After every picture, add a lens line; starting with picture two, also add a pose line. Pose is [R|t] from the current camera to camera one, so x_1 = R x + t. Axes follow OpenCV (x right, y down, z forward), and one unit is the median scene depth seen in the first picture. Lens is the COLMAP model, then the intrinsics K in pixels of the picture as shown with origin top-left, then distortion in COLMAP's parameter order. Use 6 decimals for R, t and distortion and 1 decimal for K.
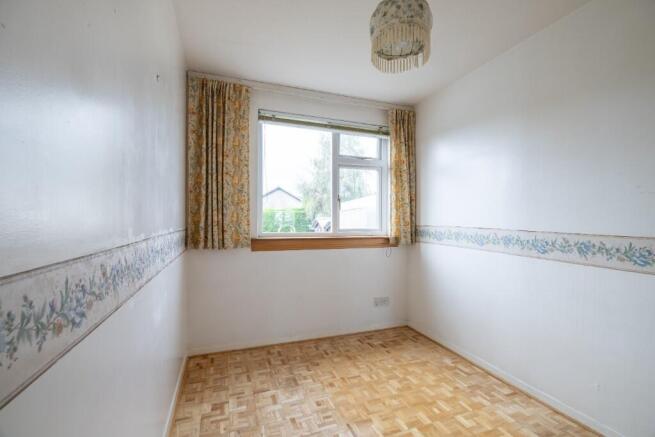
lens RADIAL K [[289.5, 0, 327.5], [0, 289.5, 218.5], [0, 0, 1]] dist [-0.023637, -0.000204]
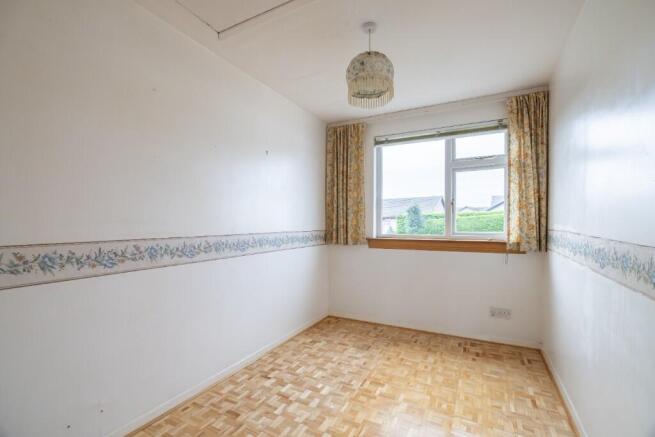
lens RADIAL K [[289.5, 0, 327.5], [0, 289.5, 218.5], [0, 0, 1]] dist [-0.023637, -0.000204]
pose [[0.665487, -0.018597, -0.746178, 0.594211], [0.008938, 0.999816, -0.016947, 0.001655], [0.746356, 0.004609, 0.665531, -0.007565]]
